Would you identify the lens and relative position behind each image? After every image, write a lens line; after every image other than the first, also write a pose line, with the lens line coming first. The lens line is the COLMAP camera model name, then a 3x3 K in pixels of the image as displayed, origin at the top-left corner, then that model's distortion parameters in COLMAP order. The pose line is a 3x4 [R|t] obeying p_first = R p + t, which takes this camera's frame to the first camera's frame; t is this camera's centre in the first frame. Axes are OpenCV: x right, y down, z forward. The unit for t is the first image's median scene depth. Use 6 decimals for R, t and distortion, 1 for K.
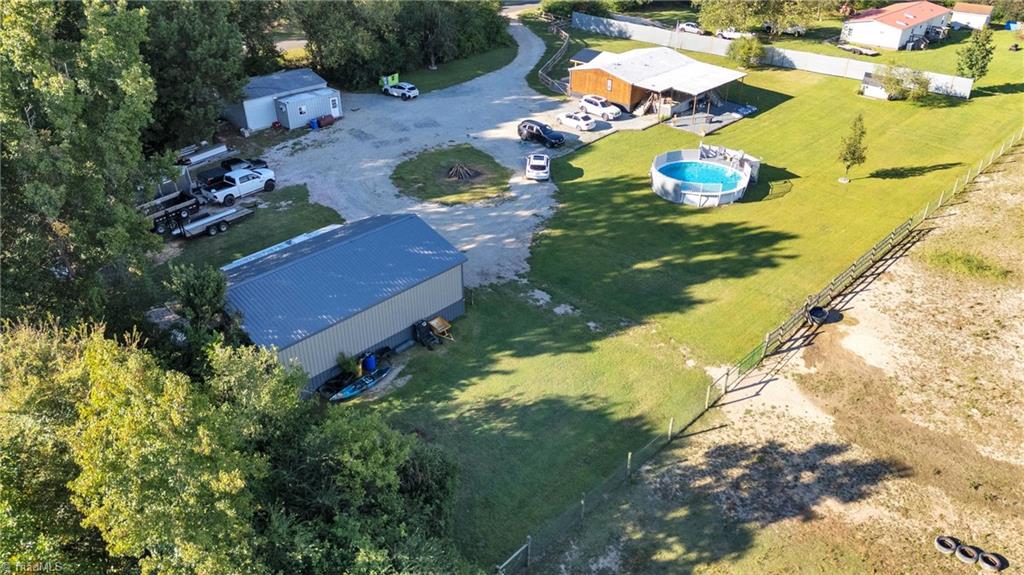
lens RADIAL K [[753.8, 0, 512.0], [0, 753.8, 287.5], [0, 0, 1]] dist [0.070982, -0.069241]
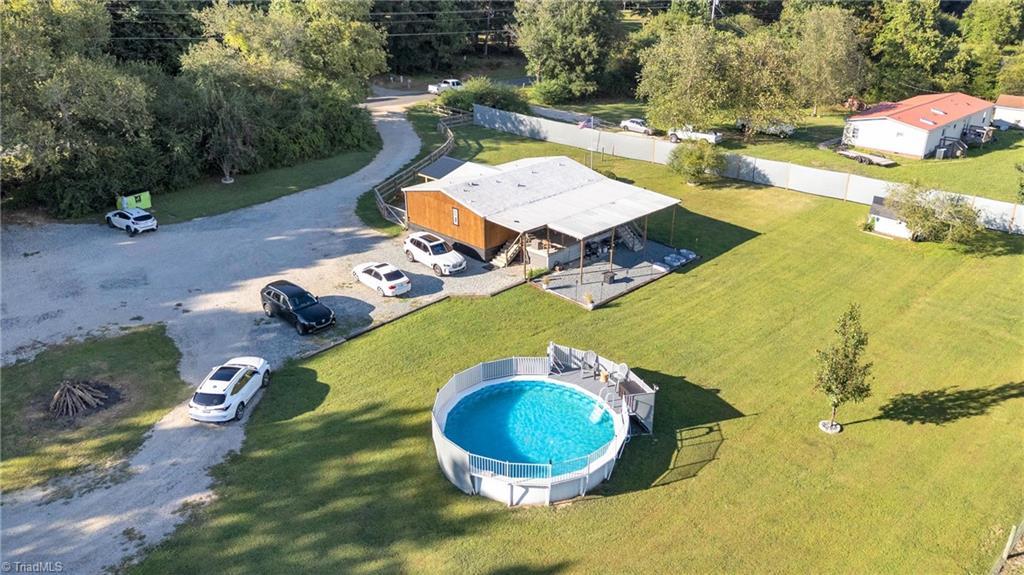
lens RADIAL K [[753.8, 0, 512.0], [0, 753.8, 287.5], [0, 0, 1]] dist [0.070982, -0.069241]
pose [[0.999316, 0.011526, -0.035140, 0.200082], [-0.015367, 0.993692, -0.111088, -0.142849], [0.033638, 0.111552, 0.993189, 0.398189]]
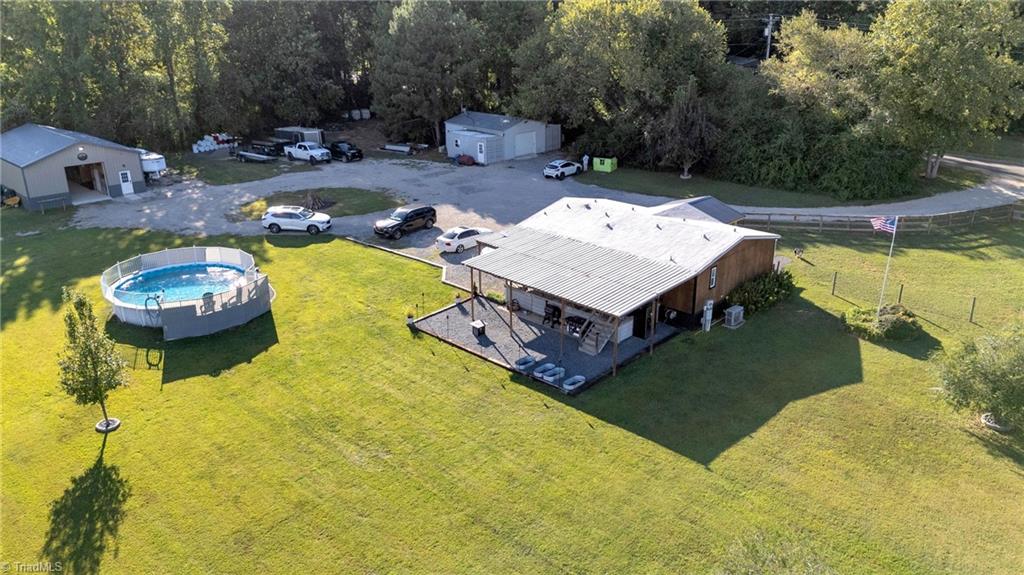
lens RADIAL K [[753.8, 0, 512.0], [0, 753.8, 287.5], [0, 0, 1]] dist [0.070982, -0.069241]
pose [[-0.018743, 0.355271, -0.934575, 0.698855], [-0.499693, 0.806298, 0.316529, -0.402369], [0.866000, 0.472933, 0.162414, 0.907298]]
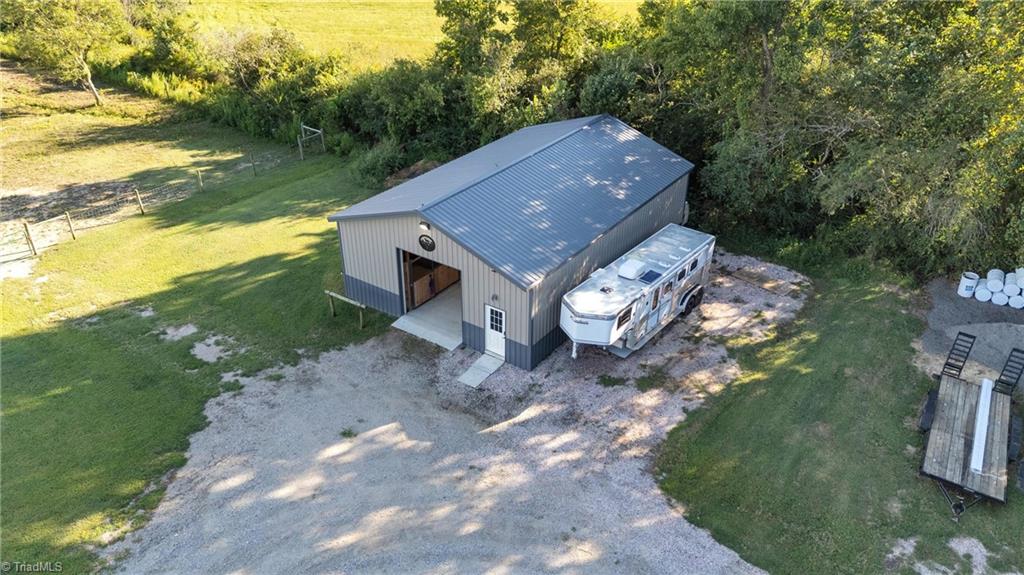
lens RADIAL K [[753.8, 0, 512.0], [0, 753.8, 287.5], [0, 0, 1]] dist [0.070982, -0.069241]
pose [[-0.991431, 0.058822, -0.116637, -0.075276], [-0.071814, 0.500420, 0.862799, -0.318342], [0.109119, 0.863782, -0.491908, 0.772820]]
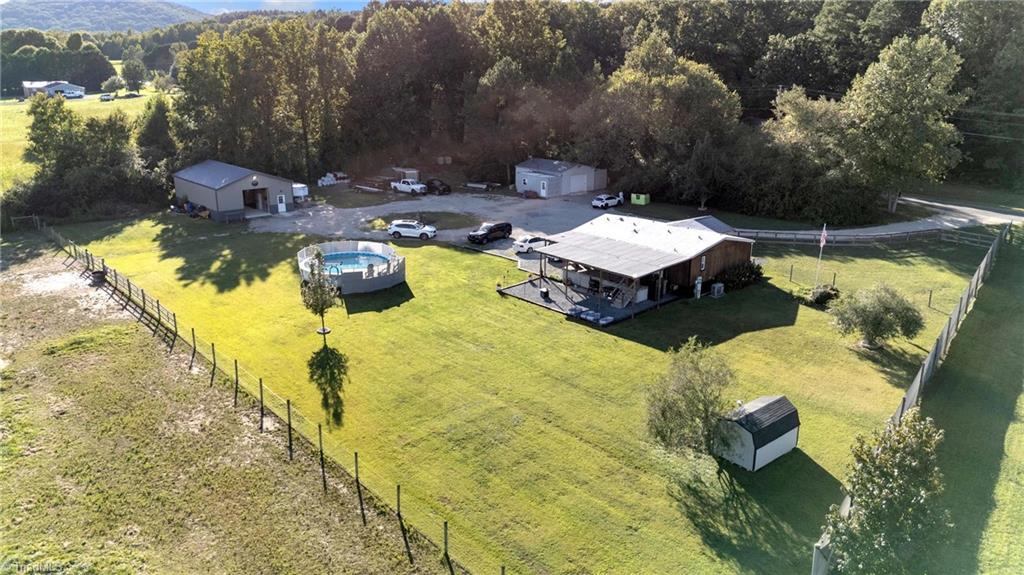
lens RADIAL K [[746.6, 0, 512.0], [0, 746.6, 287.5], [0, 0, 1]] dist [0.131485, -0.245106]
pose [[-0.089444, 0.287421, -0.953619, 0.950080], [-0.507238, 0.810843, 0.291964, -0.417085], [0.857152, 0.509826, 0.073265, 0.896692]]
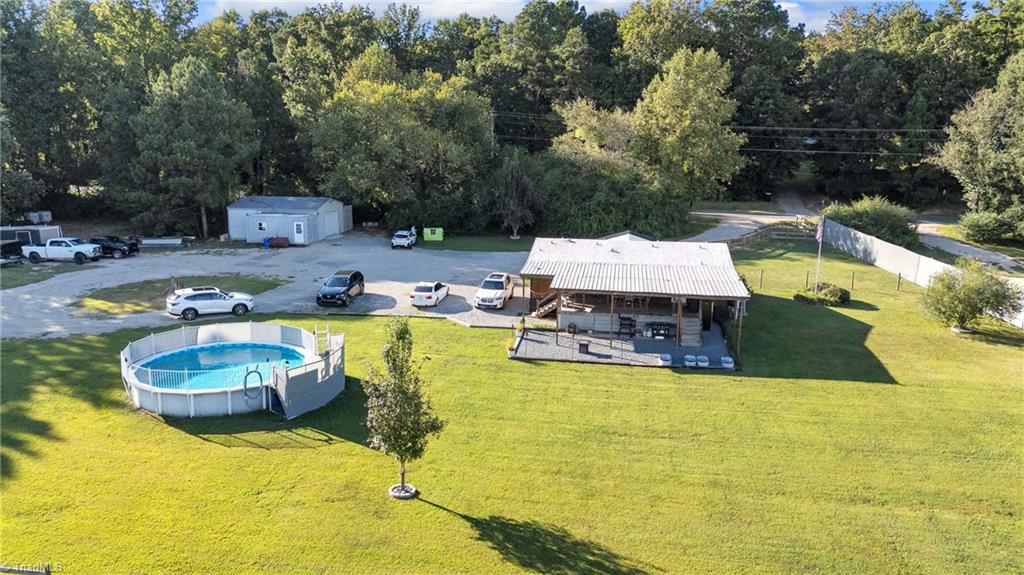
lens RADIAL K [[753.8, 0, 512.0], [0, 753.8, 287.5], [0, 0, 1]] dist [0.070982, -0.069241]
pose [[0.567868, 0.169228, -0.805536, 0.621018], [-0.424943, 0.898410, -0.110827, -0.176081], [0.704946, 0.405242, 0.582091, 0.640729]]
